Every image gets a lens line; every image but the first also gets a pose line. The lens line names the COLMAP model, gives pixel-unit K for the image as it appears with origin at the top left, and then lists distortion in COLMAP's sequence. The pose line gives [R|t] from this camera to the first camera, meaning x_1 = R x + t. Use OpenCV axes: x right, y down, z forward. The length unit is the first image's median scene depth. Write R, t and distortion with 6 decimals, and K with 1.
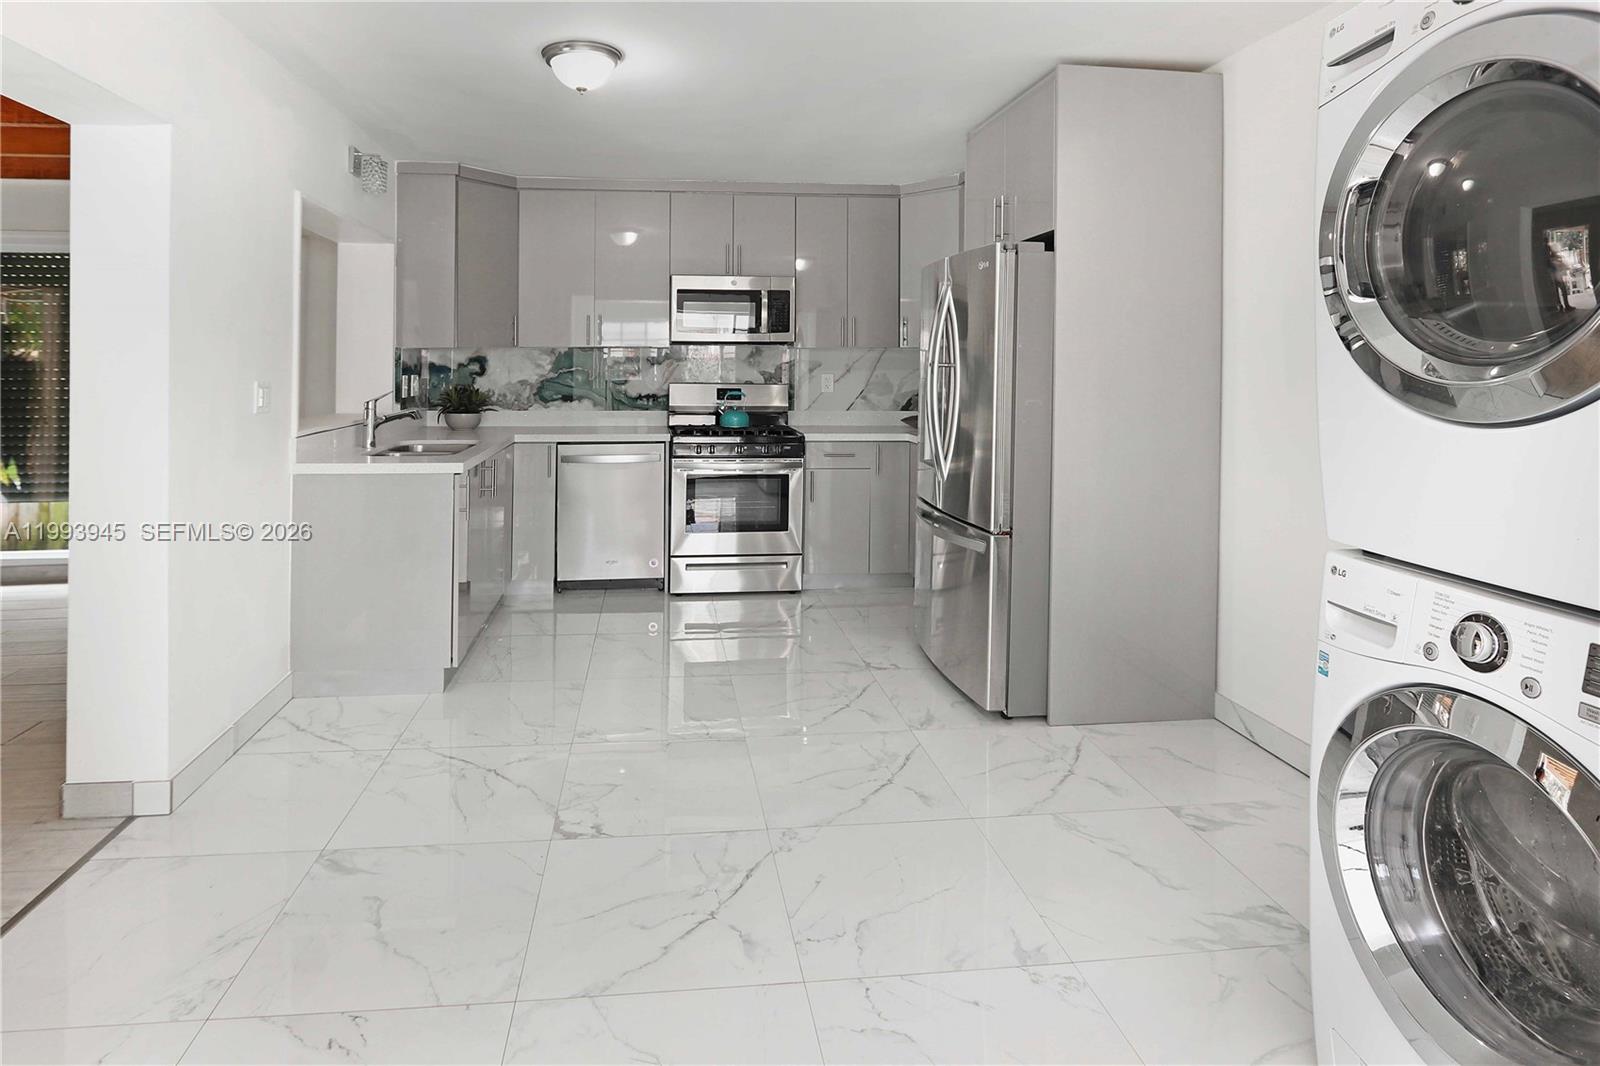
lens RADIAL K [[843.6, 0, 764.4], [0, 843.6, 378.2], [0, 0, 1]] dist [-0.031027, 0.005487]
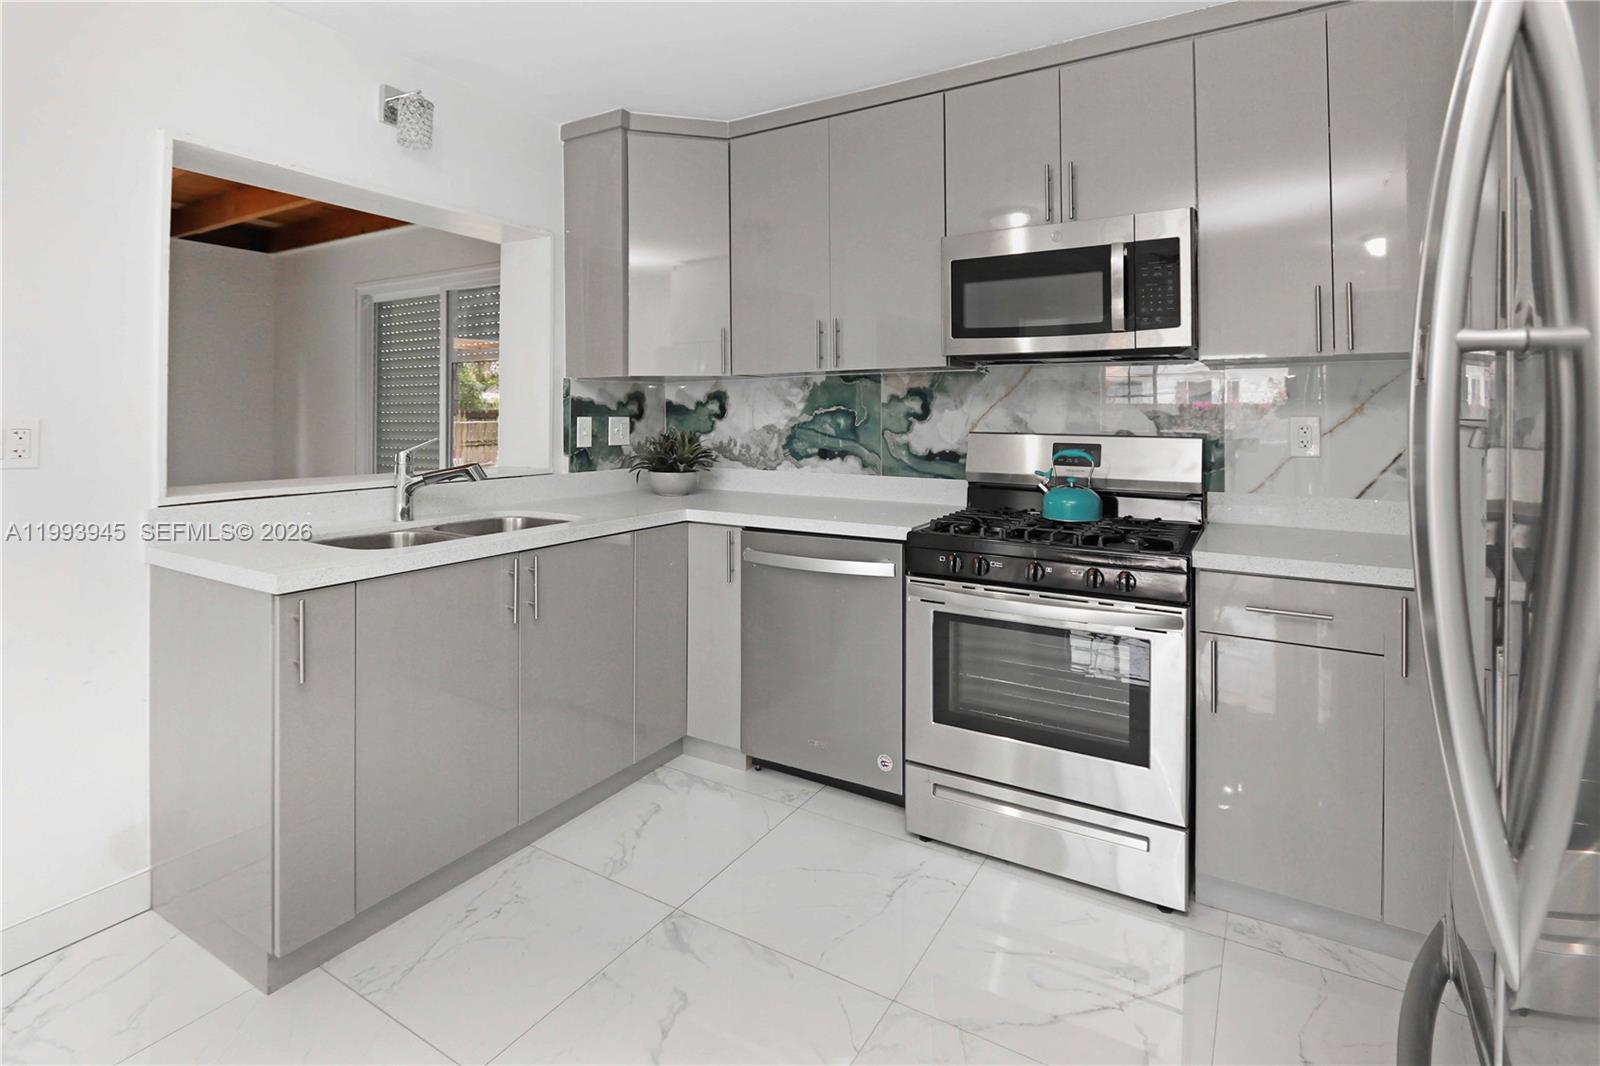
lens RADIAL K [[781.8, 0, 783.3], [0, 781.8, 415.1], [0, 0, 1]] dist [-0.020734, 0.001638]
pose [[0.782465, -0.001591, -0.622692, 0.127063], [-0.006812, 0.999915, -0.011115, 0.000793], [0.622657, 0.012939, 0.782388, 0.535116]]
